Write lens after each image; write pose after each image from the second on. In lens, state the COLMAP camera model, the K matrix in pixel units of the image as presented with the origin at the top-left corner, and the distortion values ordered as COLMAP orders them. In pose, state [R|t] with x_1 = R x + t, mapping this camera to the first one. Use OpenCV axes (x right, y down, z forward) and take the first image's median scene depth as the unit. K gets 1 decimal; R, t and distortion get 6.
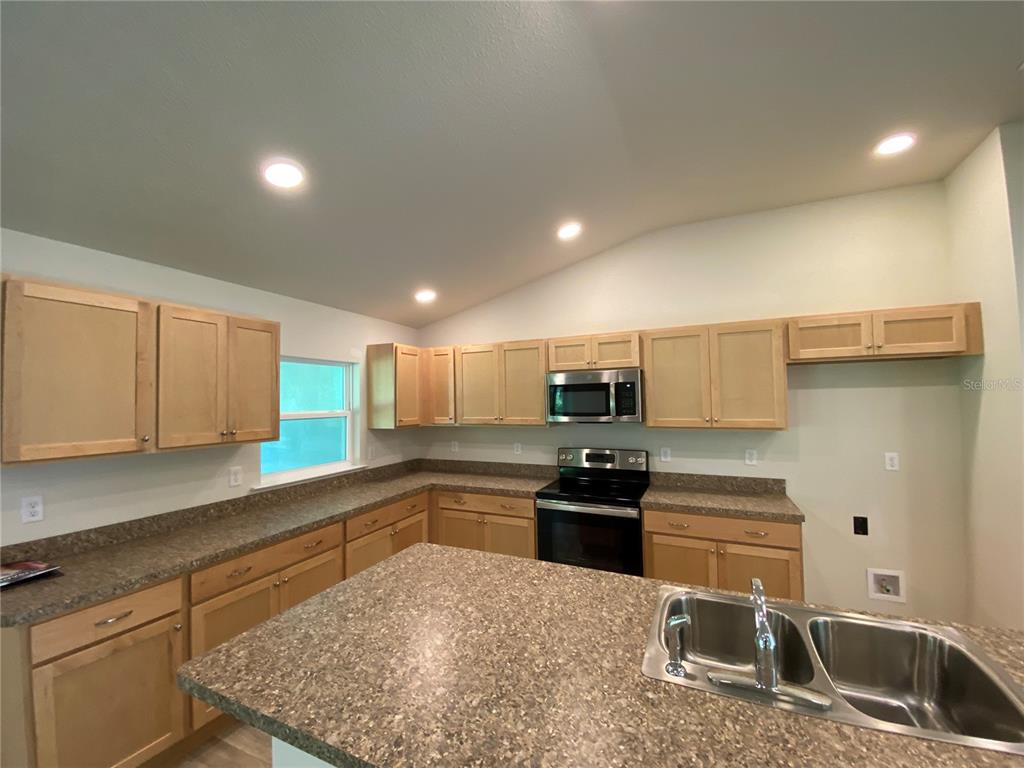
lens RADIAL K [[413.0, 0, 509.3], [0, 413.0, 387.4], [0, 0, 1]] dist [0.018500, -0.018893]
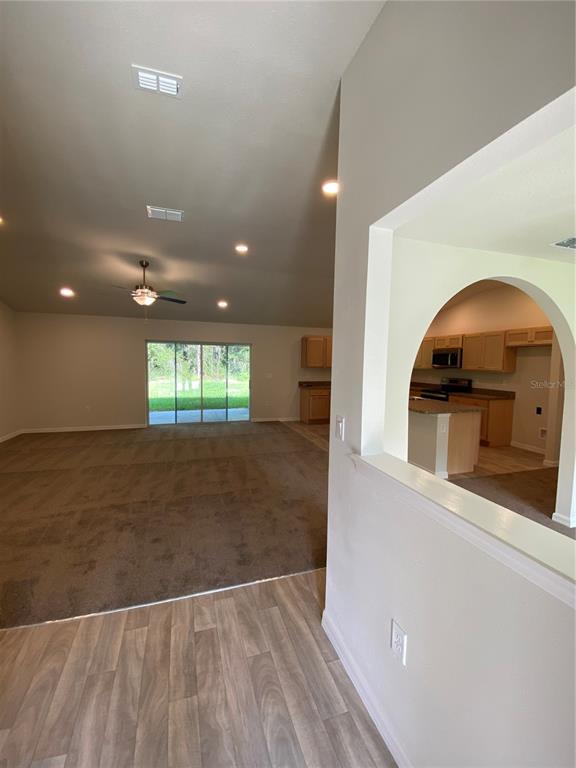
lens RADIAL K [[308.1, 0, 284.1], [0, 308.1, 384.0], [0, 0, 1]] dist [0.015664, -0.018433]
pose [[0.678574, 0.079634, -0.730203, 1.038538], [-0.000217, 0.994127, 0.108215, -0.032268], [0.734532, -0.073274, 0.674606, -1.277659]]
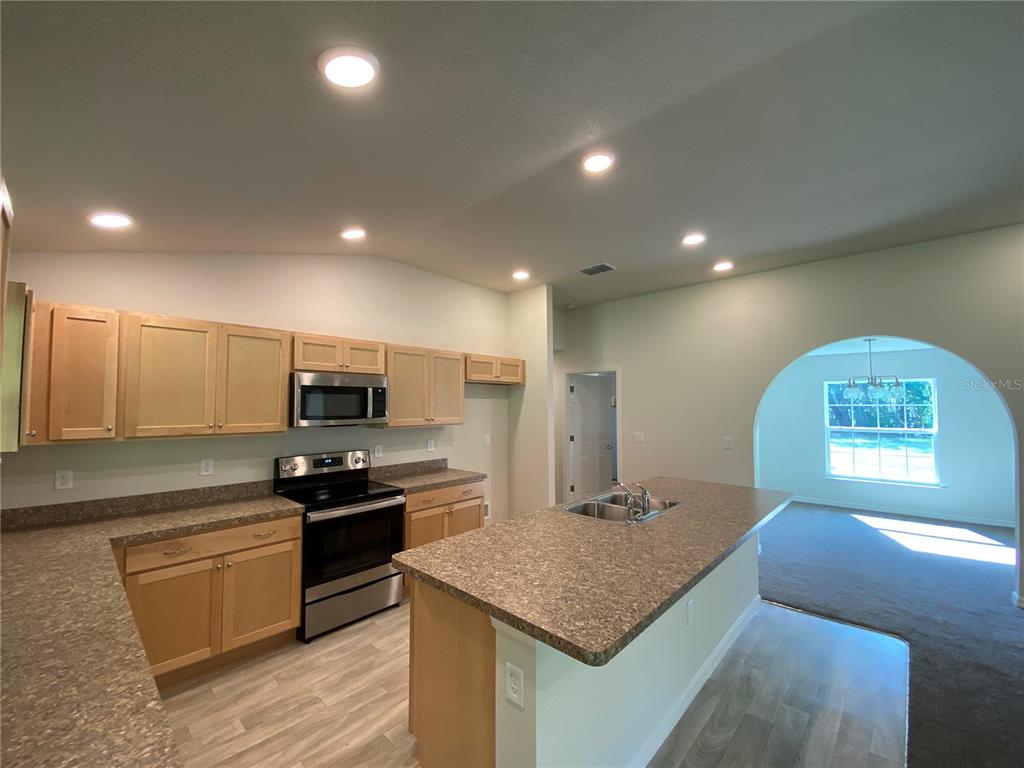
lens RADIAL K [[413.0, 0, 509.3], [0, 413.0, 387.4], [0, 0, 1]] dist [0.018500, -0.018893]
pose [[0.309825, 0.055325, 0.949183, -0.659871], [-0.038107, 0.998226, -0.045745, 0.024466], [-0.950030, -0.021997, 0.311384, 0.310760]]
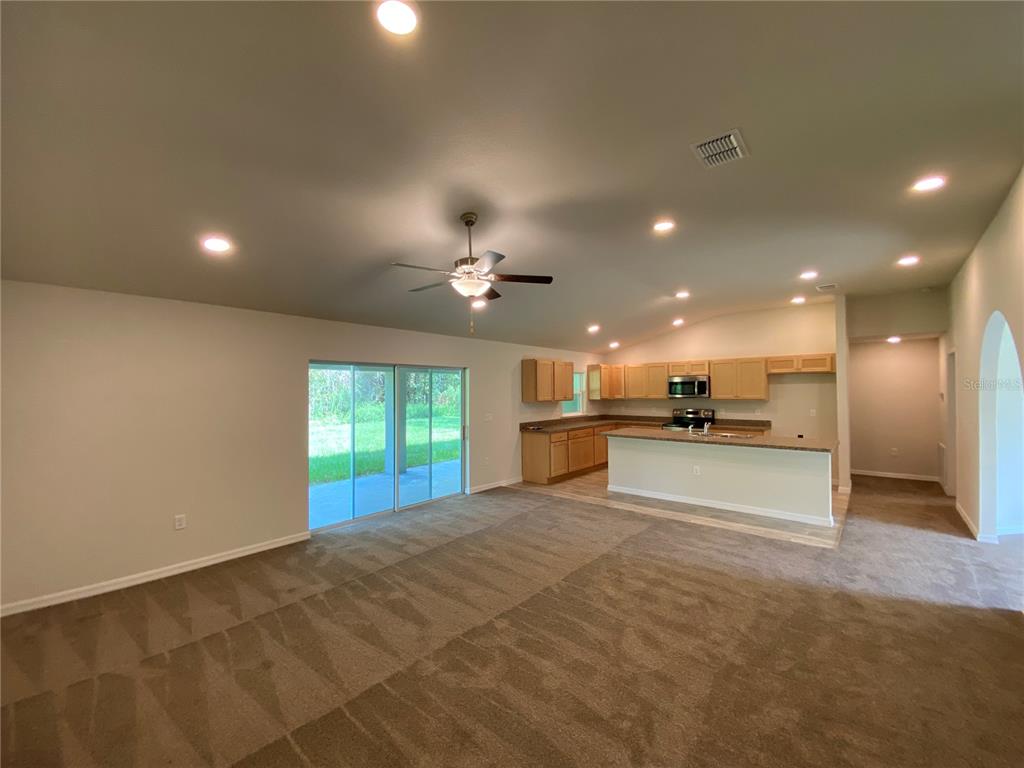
lens RADIAL K [[413.0, 0, 509.3], [0, 413.0, 387.4], [0, 0, 1]] dist [0.018500, -0.018893]
pose [[0.961969, 0.006876, -0.273074, -0.152404], [0.001157, 0.999572, 0.029246, -0.048135], [0.273158, -0.028450, 0.961548, -1.711386]]
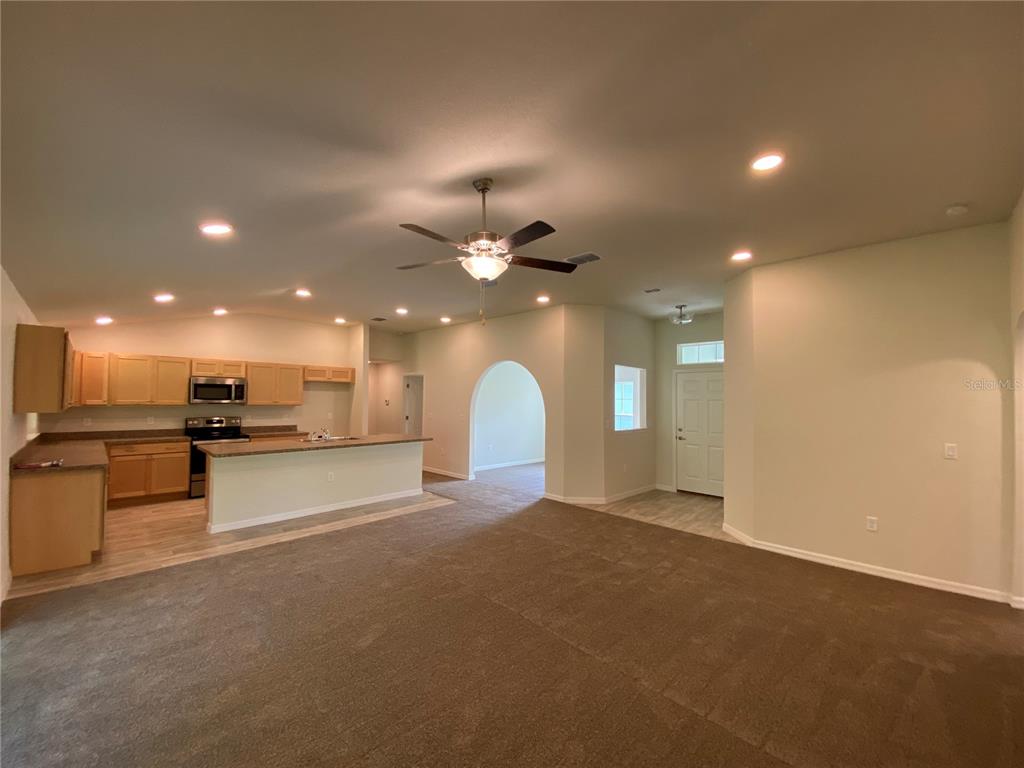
lens RADIAL K [[410.9, 0, 510.3], [0, 410.9, 387.9], [0, 0, 1]] dist [0.015664, -0.018433]
pose [[0.329961, 0.045100, 0.942916, -1.298790], [-0.050448, 0.998273, -0.030094, -0.001323], [-0.942645, -0.037639, 0.331667, -1.076353]]
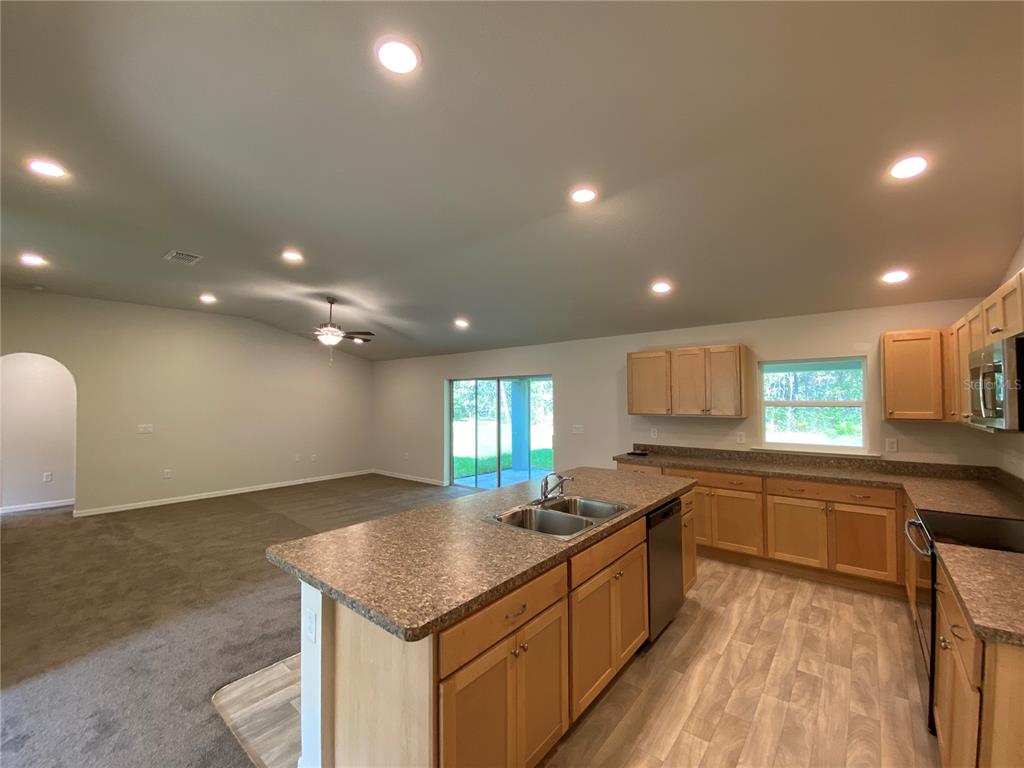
lens RADIAL K [[413.0, 0, 509.3], [0, 413.0, 387.4], [0, 0, 1]] dist [0.018500, -0.018893]
pose [[-0.246707, -0.009337, -0.969045, 1.013562], [0.040610, 0.998976, -0.019964, 0.006151], [0.968239, -0.044279, -0.246075, 0.443664]]
